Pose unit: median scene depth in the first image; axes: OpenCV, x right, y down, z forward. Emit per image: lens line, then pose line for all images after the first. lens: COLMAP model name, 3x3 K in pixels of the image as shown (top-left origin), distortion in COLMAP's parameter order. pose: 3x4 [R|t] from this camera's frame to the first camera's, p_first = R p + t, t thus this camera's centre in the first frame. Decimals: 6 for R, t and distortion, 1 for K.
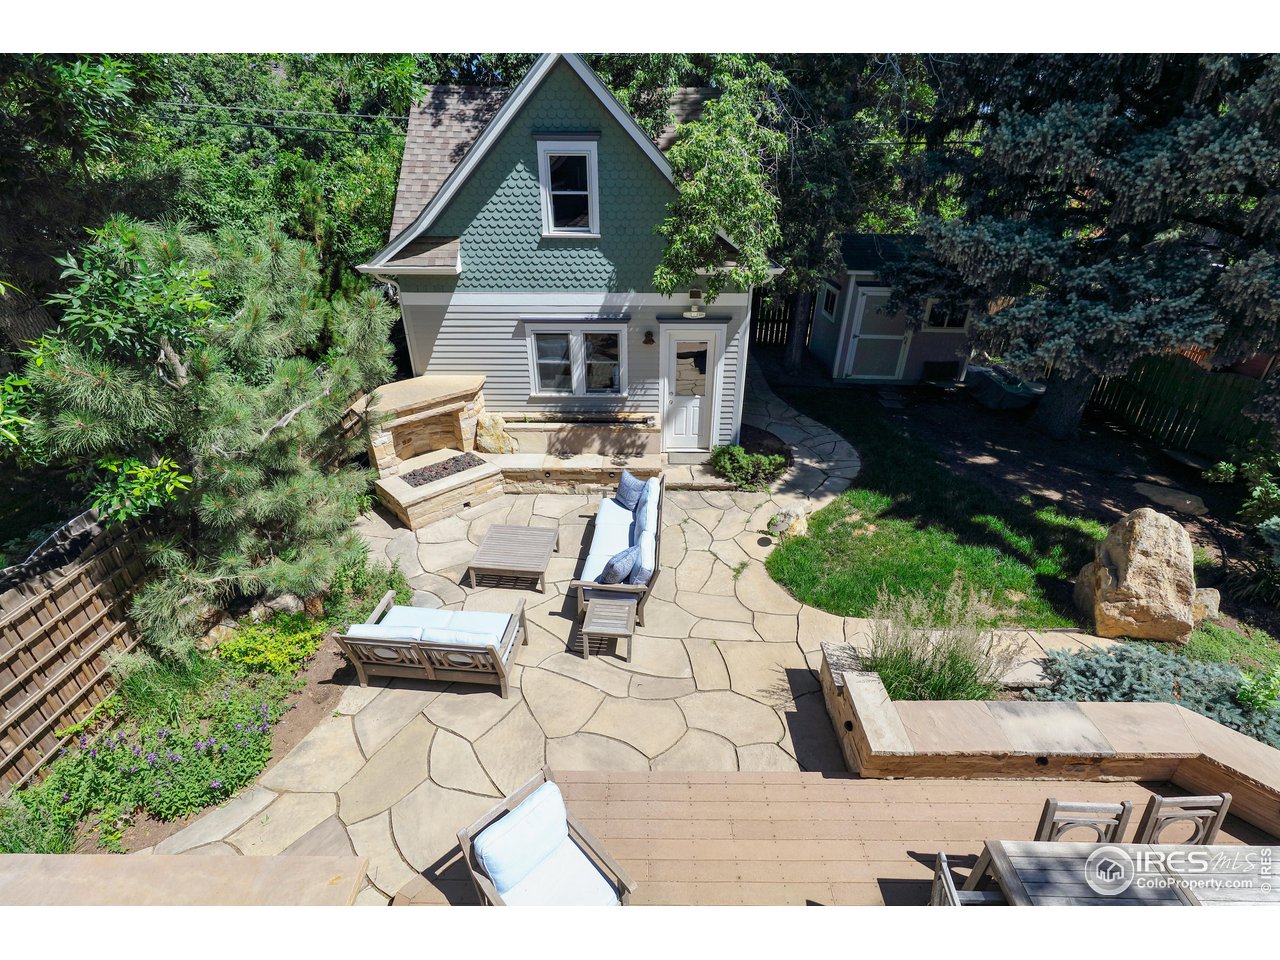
lens RADIAL K [[593.3, 0, 647.6], [0, 593.3, 487.8], [0, 0, 1]] dist [-0.004224, -0.000479]
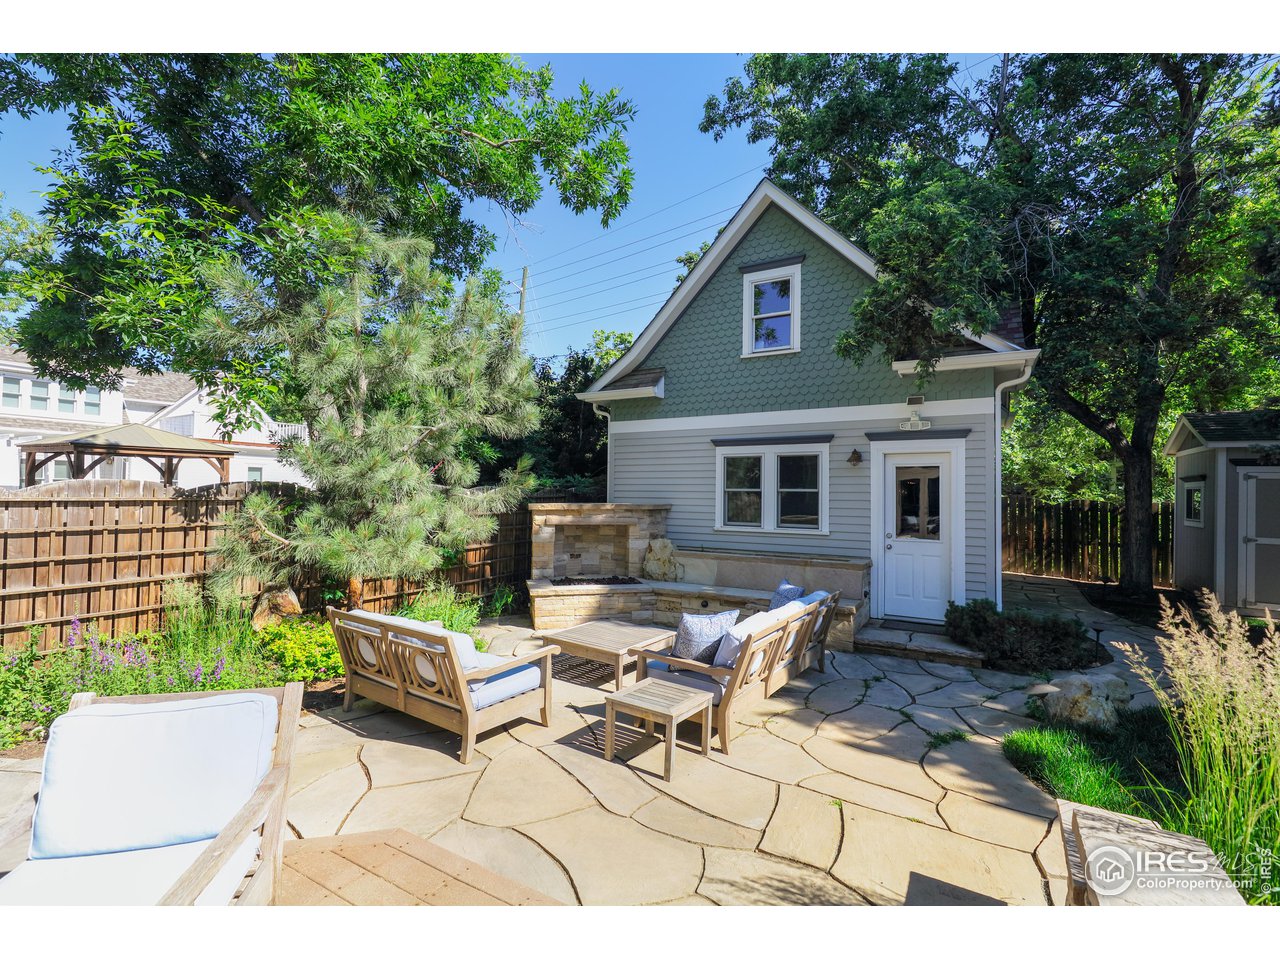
lens RADIAL K [[593.3, 0, 636.6], [0, 593.3, 479.7], [0, 0, 1]] dist [-0.004224, -0.000479]
pose [[0.854749, -0.009660, -0.518952, 0.168540], [-0.262601, 0.854374, -0.448425, 0.216174], [0.447711, 0.519568, 0.727739, 0.294976]]
